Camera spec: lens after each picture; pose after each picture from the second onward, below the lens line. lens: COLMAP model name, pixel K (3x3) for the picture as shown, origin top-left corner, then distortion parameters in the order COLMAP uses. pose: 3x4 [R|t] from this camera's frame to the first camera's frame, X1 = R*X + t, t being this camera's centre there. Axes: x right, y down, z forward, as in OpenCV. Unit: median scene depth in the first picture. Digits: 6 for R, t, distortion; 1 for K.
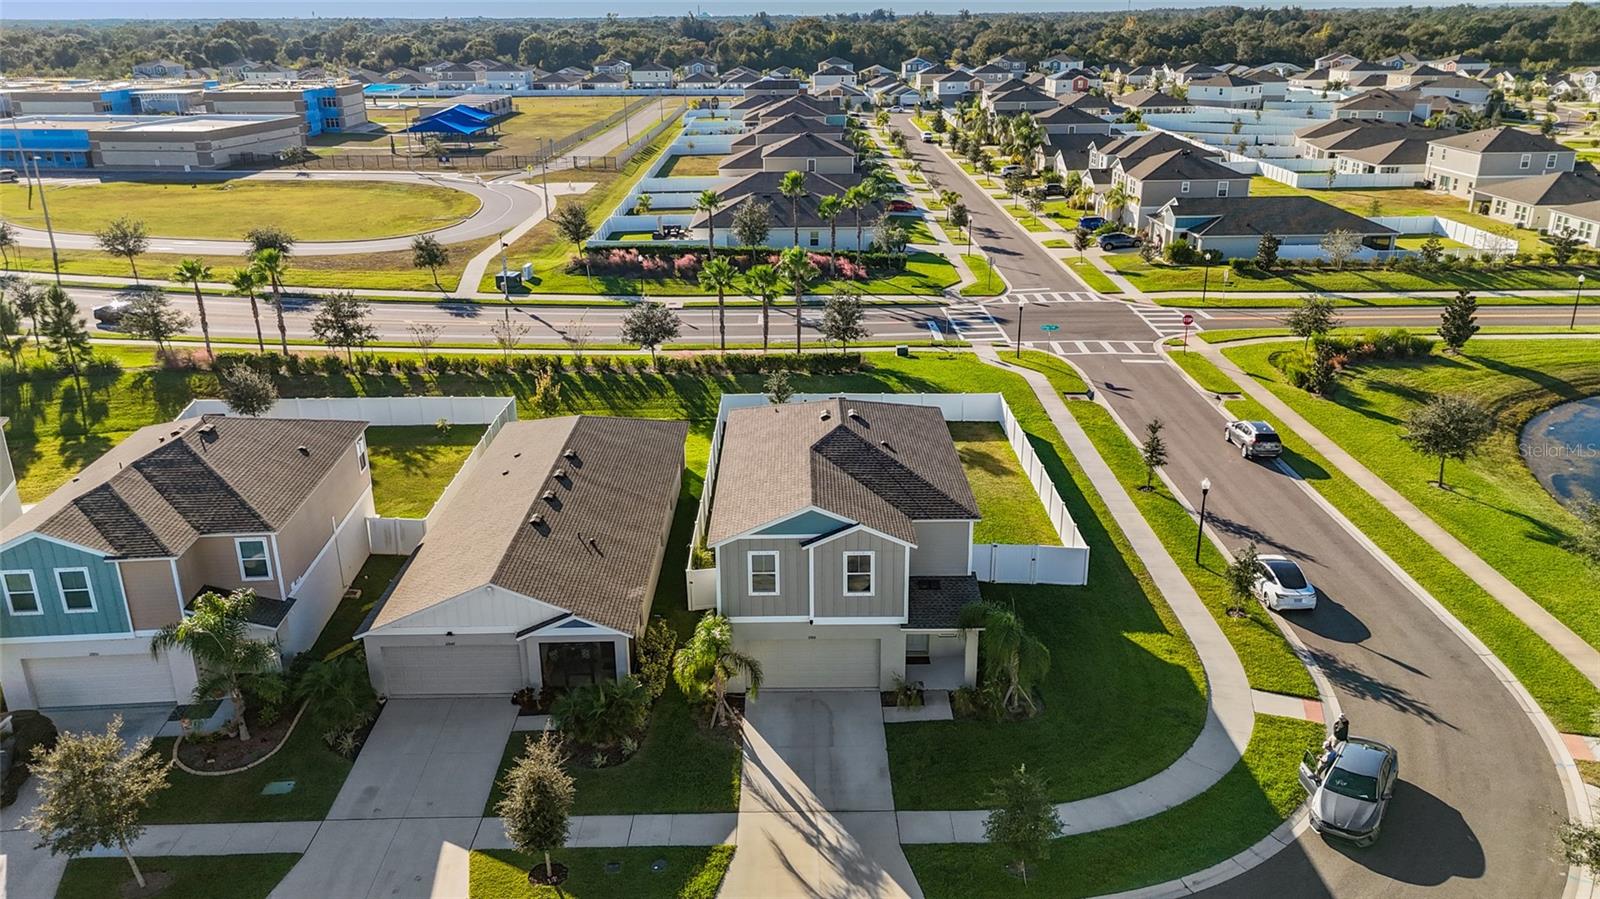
lens RADIAL K [[1179.0, 0, 800.0], [0, 1179.0, 449.5], [0, 0, 1]] dist [0.072348, -0.081411]
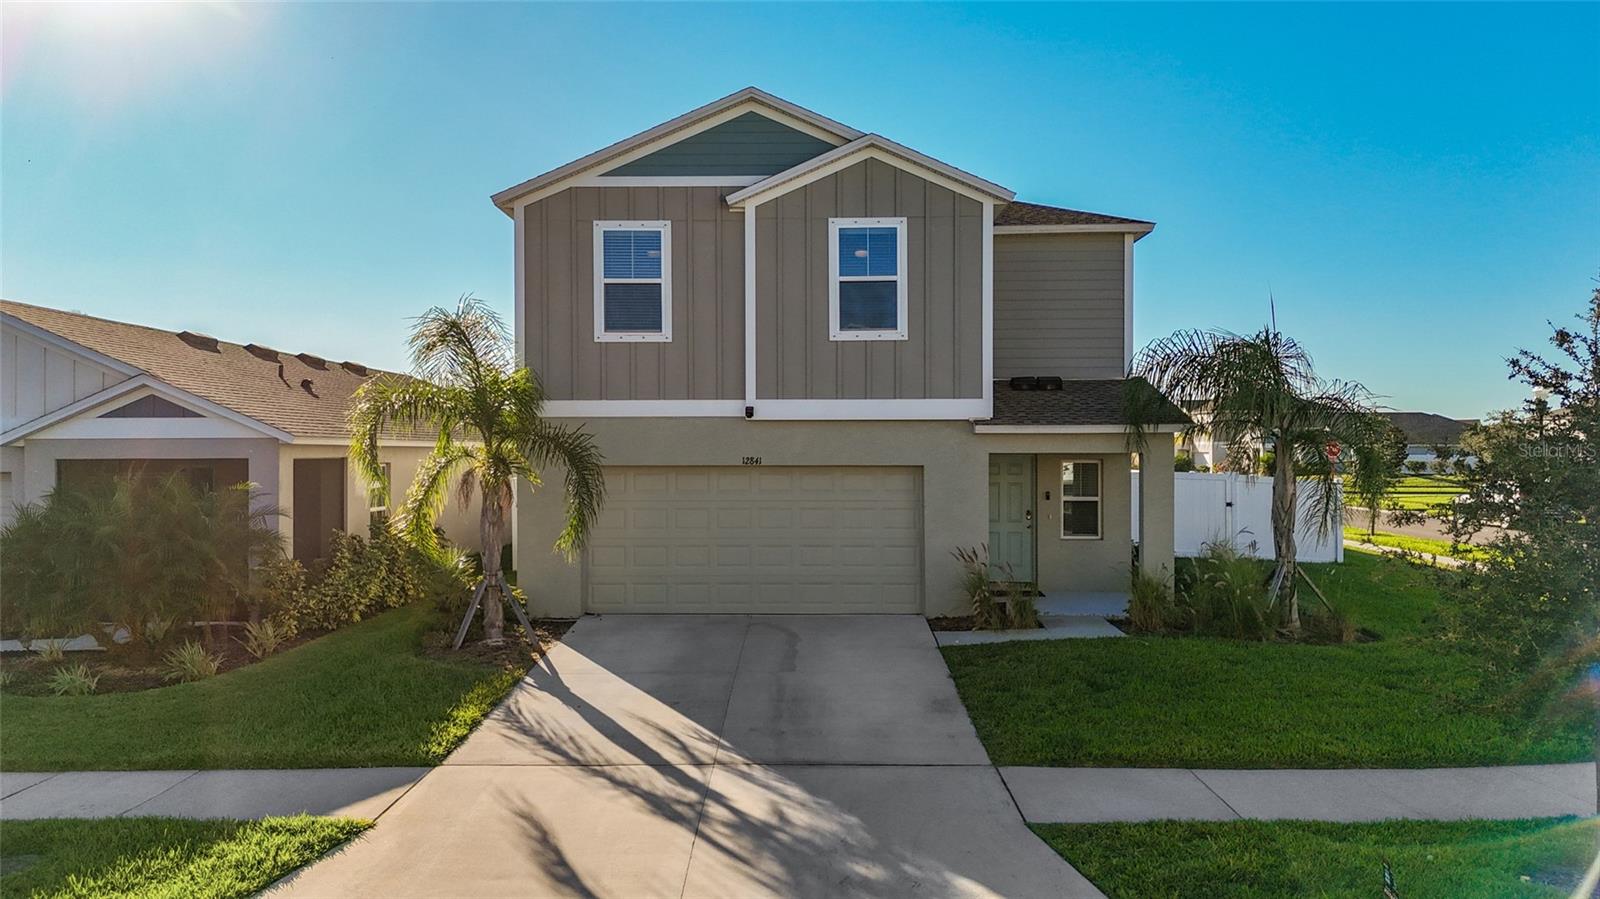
lens RADIAL K [[1179.0, 0, 800.0], [0, 1179.0, 449.5], [0, 0, 1]] dist [0.072348, -0.081411]
pose [[0.999581, 0.002214, -0.028845, 0.021060], [-0.012592, 0.930954, -0.364919, 0.167040], [0.026045, 0.365129, 0.930592, 0.350738]]
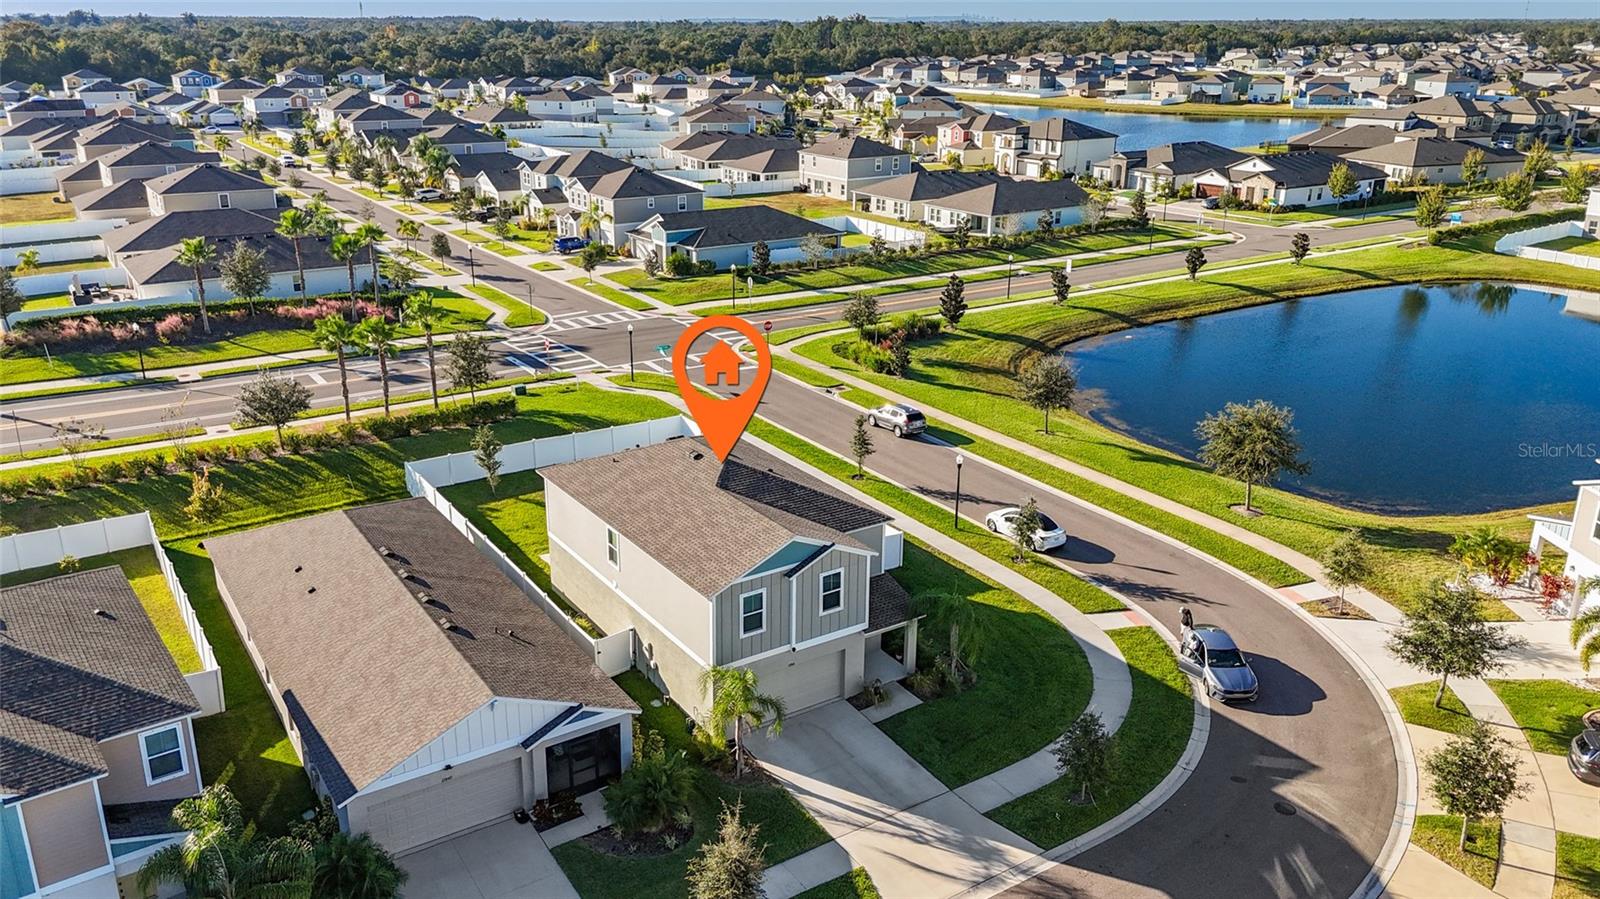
lens RADIAL K [[1224.8, 0, 800.0], [0, 1224.8, 449.5], [0, 0, 1]] dist [0.076683, -0.100413]
pose [[0.834783, -0.167644, 0.524435, -0.285354], [0.176790, 0.983694, 0.033043, -0.032837], [-0.521423, 0.065131, 0.850809, 0.042126]]
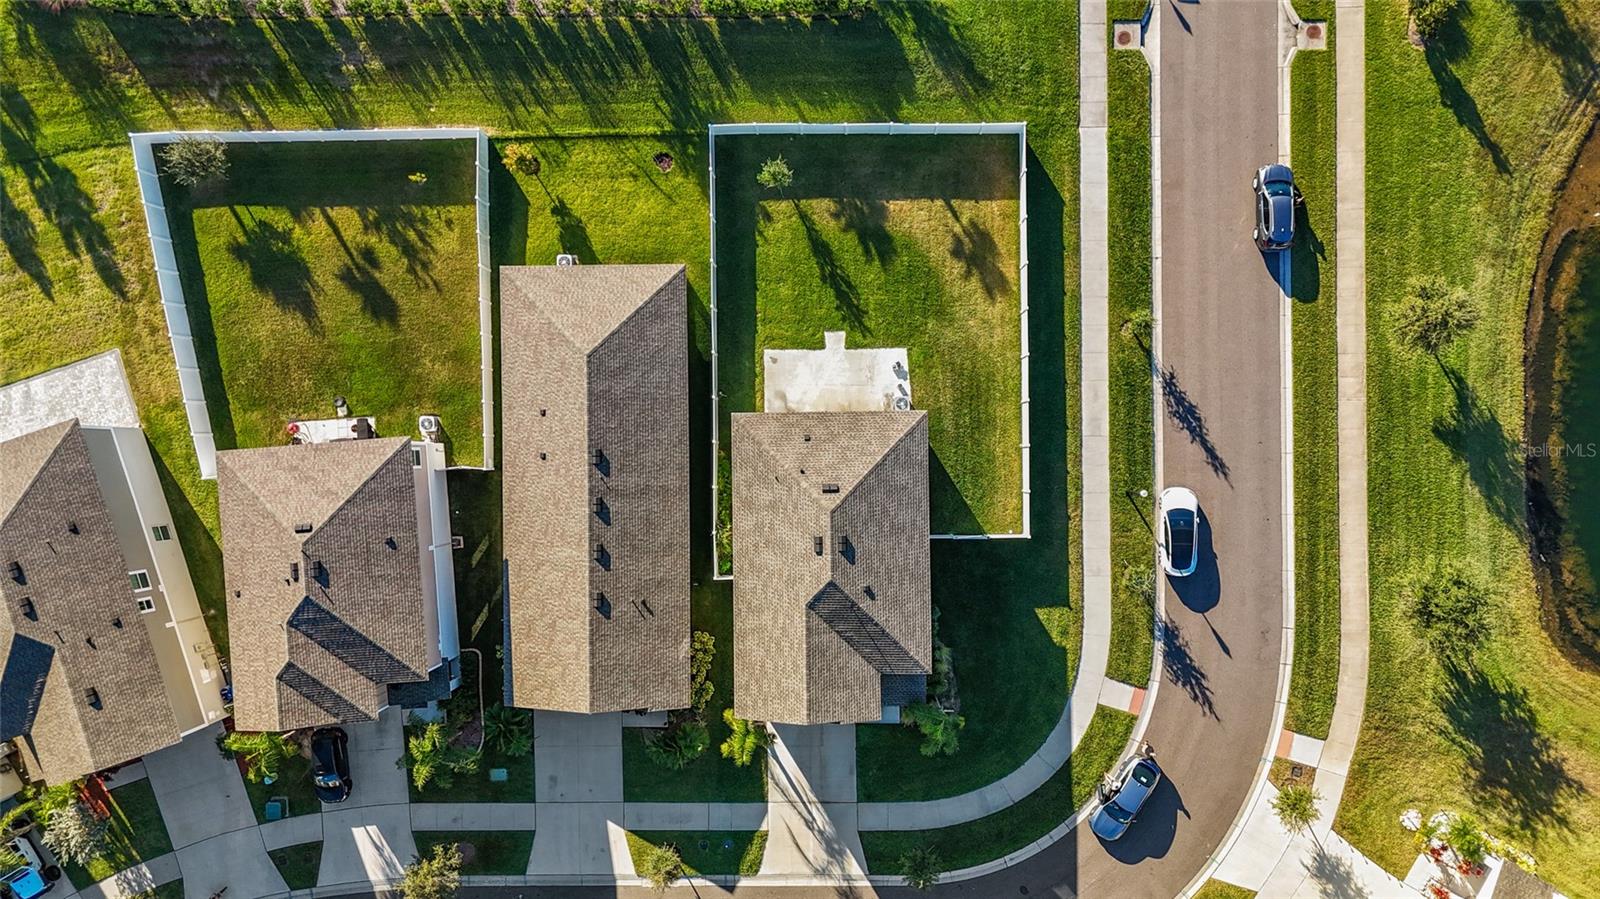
lens RADIAL K [[1179.0, 0, 800.0], [0, 1179.0, 449.5], [0, 0, 1]] dist [0.072348, -0.081411]
pose [[0.999677, -0.006115, -0.024666, 0.020962], [0.025253, 0.347683, 0.937272, -0.752450], [0.002844, -0.937592, 0.347725, 0.433516]]
